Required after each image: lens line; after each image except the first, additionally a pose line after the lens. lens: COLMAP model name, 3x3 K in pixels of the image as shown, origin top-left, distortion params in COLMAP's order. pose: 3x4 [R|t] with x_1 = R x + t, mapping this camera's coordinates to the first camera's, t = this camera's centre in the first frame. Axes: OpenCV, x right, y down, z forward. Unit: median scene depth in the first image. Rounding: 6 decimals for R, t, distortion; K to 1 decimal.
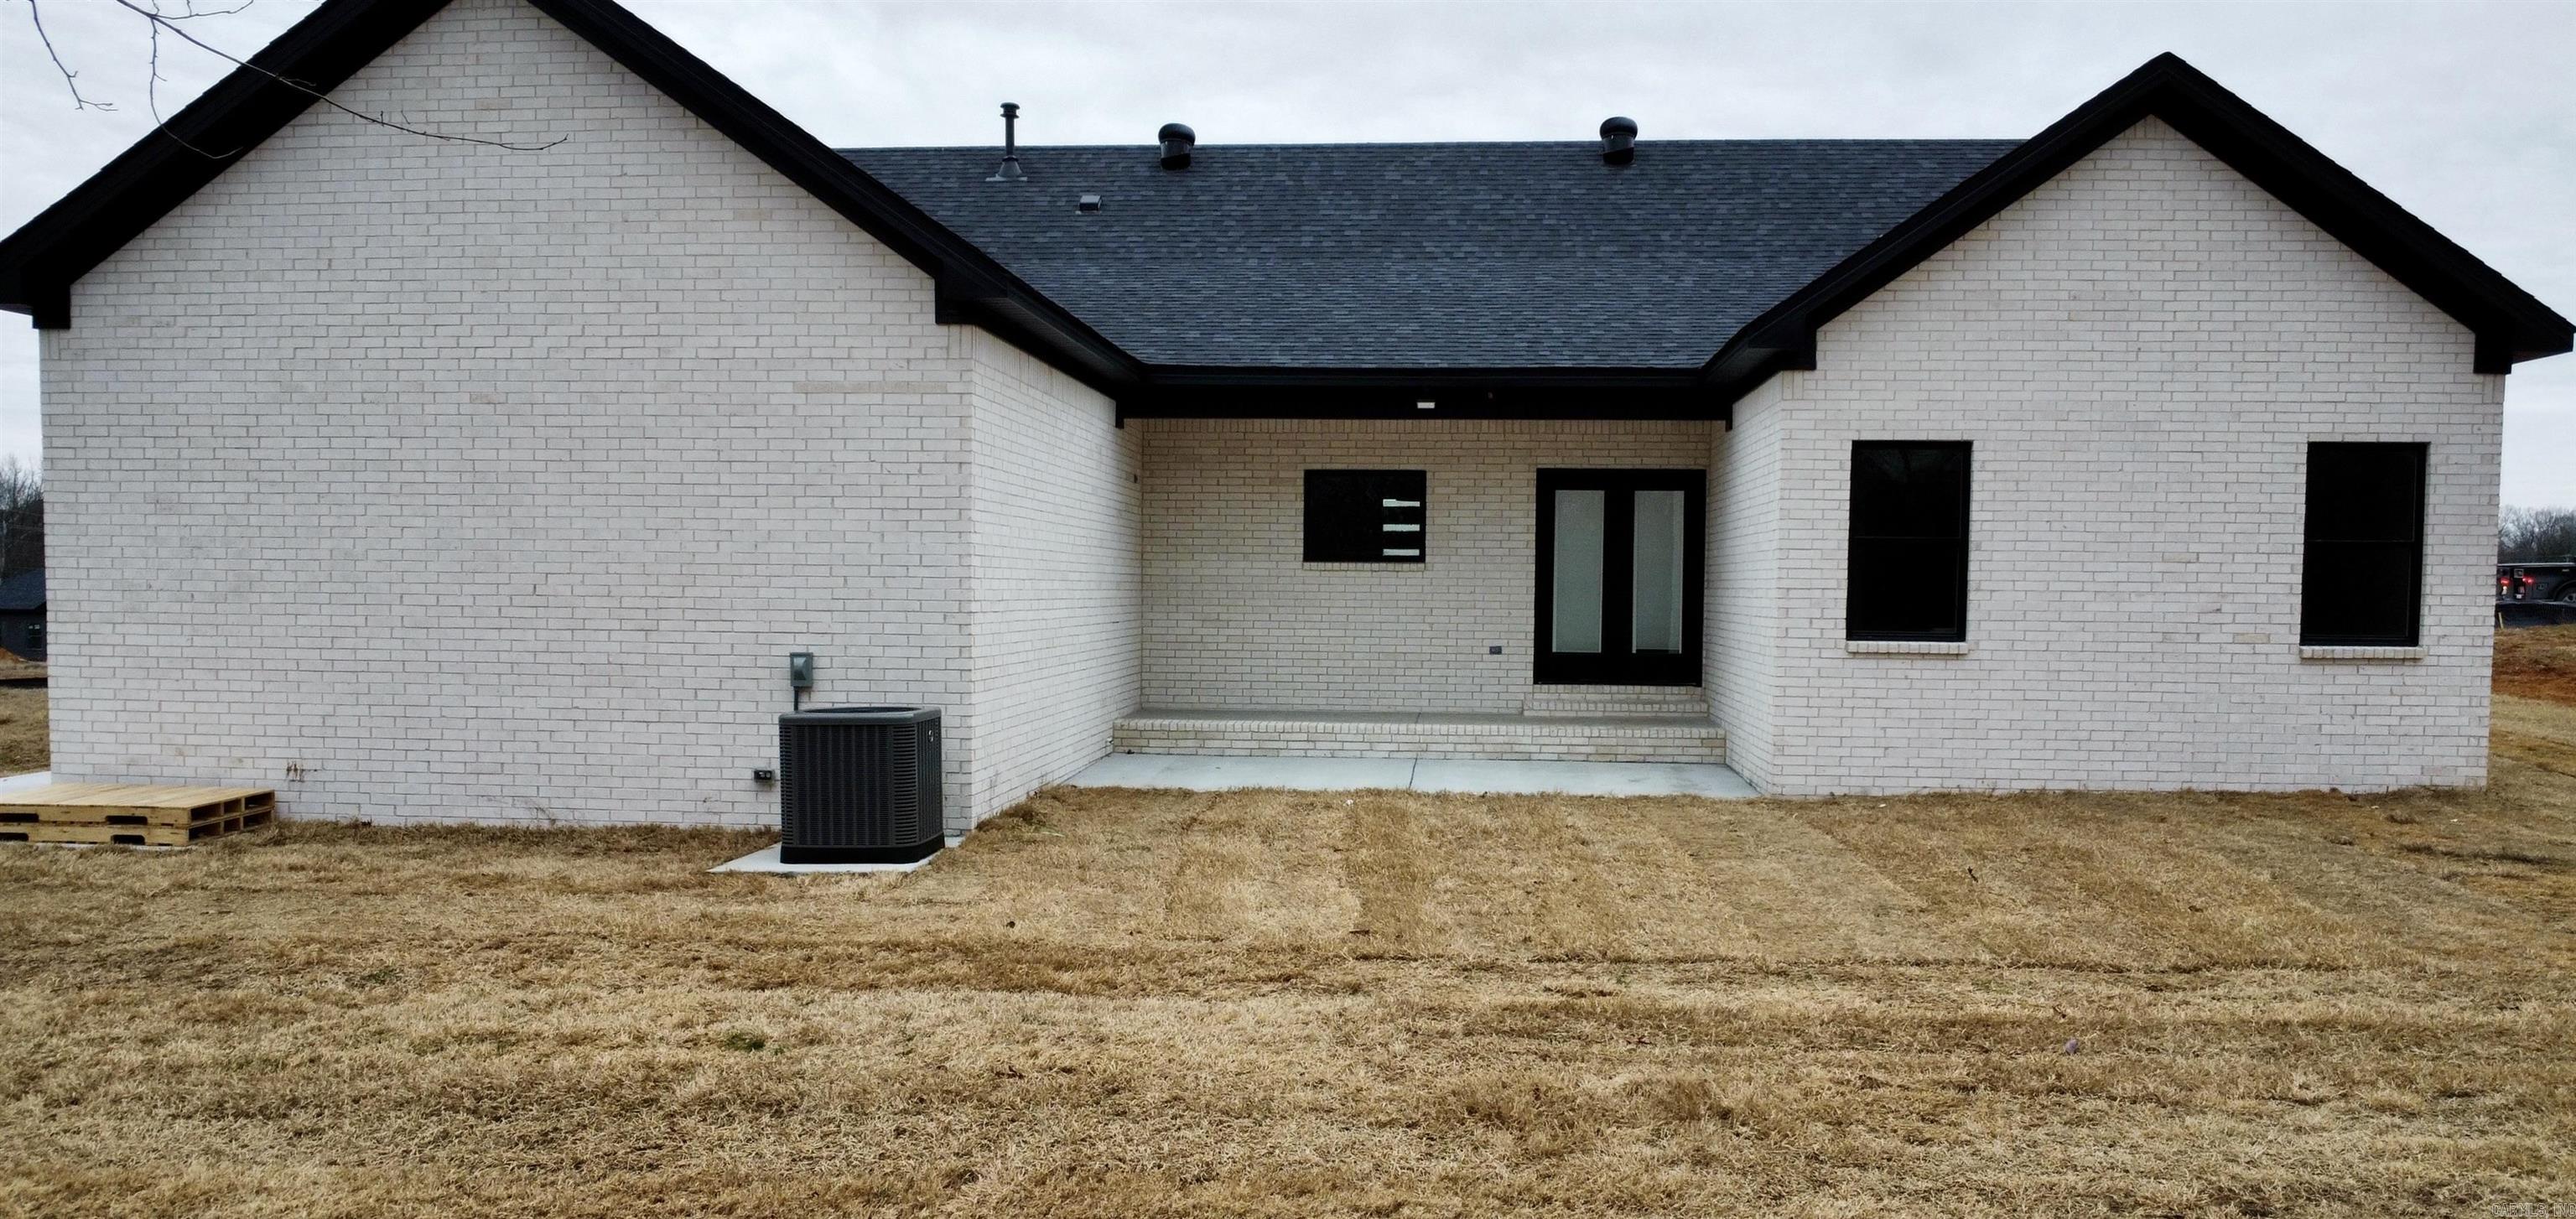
lens RADIAL K [[1955.3, 0, 1311.8], [0, 1955.3, 730.3], [0, 0, 1]] dist [-0.009058, -0.008002]
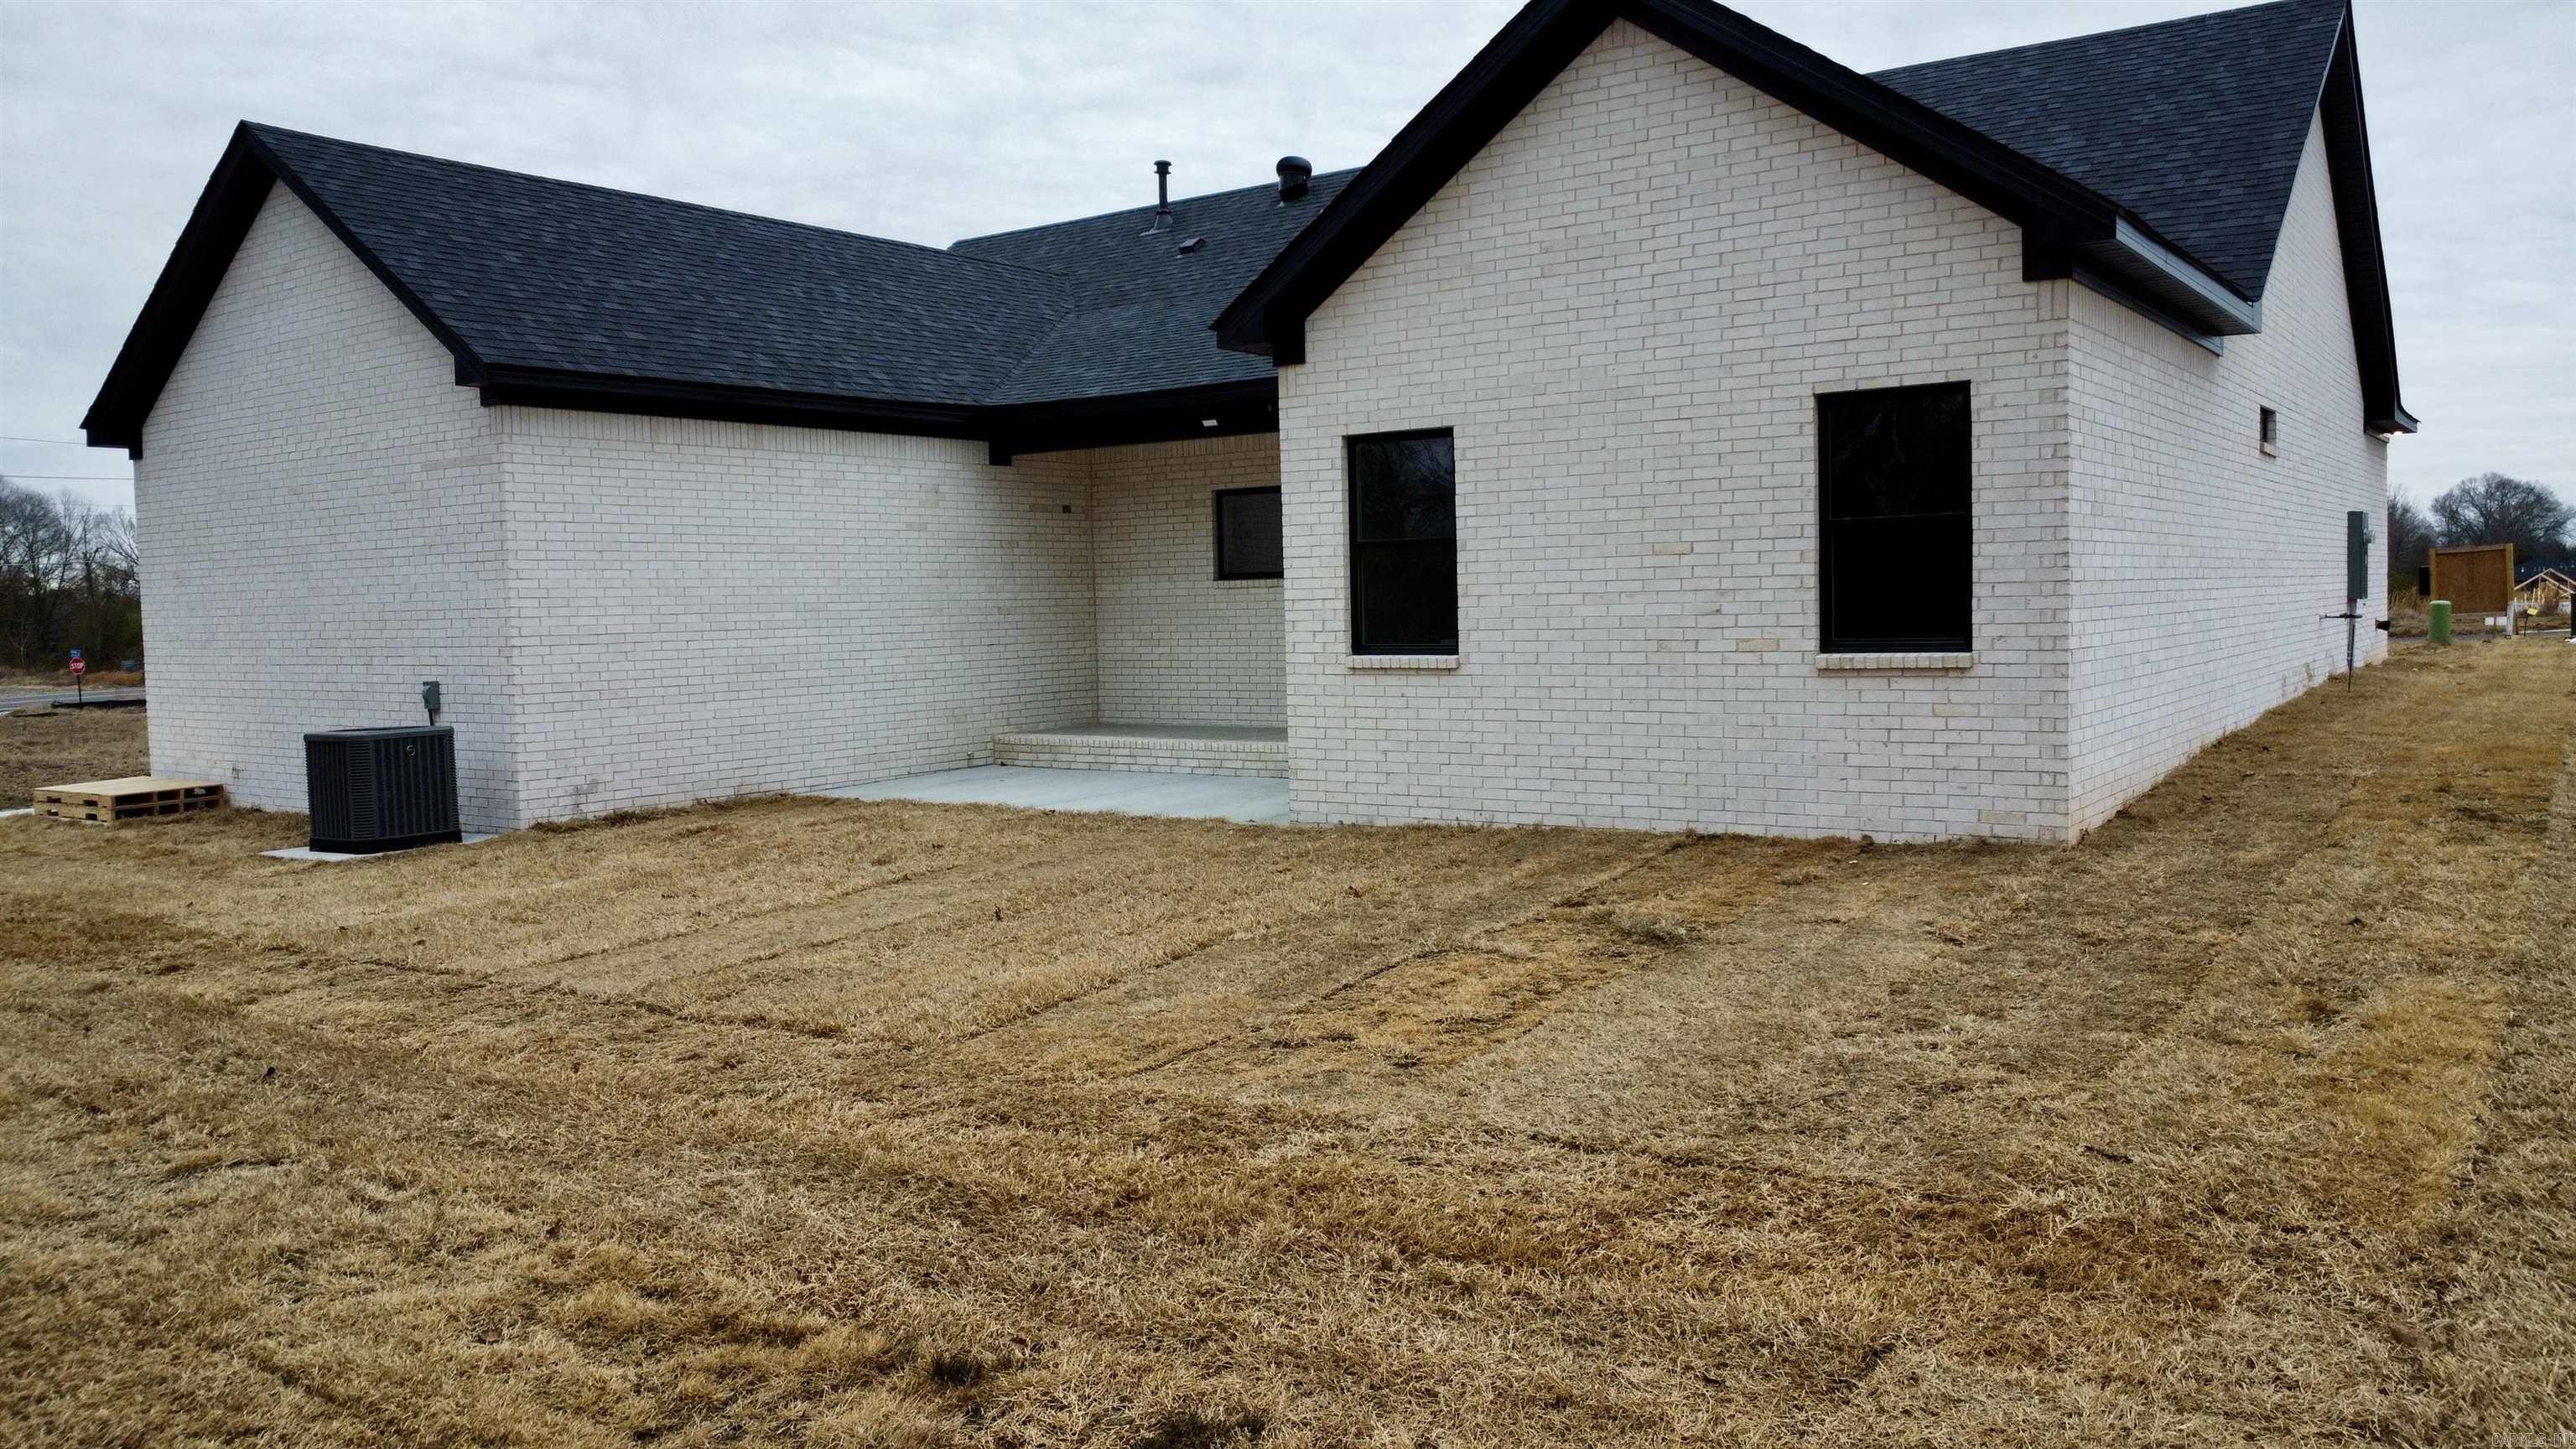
lens RADIAL K [[1877.9, 0, 1287.8], [0, 1877.9, 724.2], [0, 0, 1]] dist [0.006329, 0.001975]
pose [[0.850875, 0.004136, -0.525352, 0.724210], [-0.006189, 0.999979, -0.002151, -0.011779], [0.525332, 0.005082, 0.850882, 0.241655]]
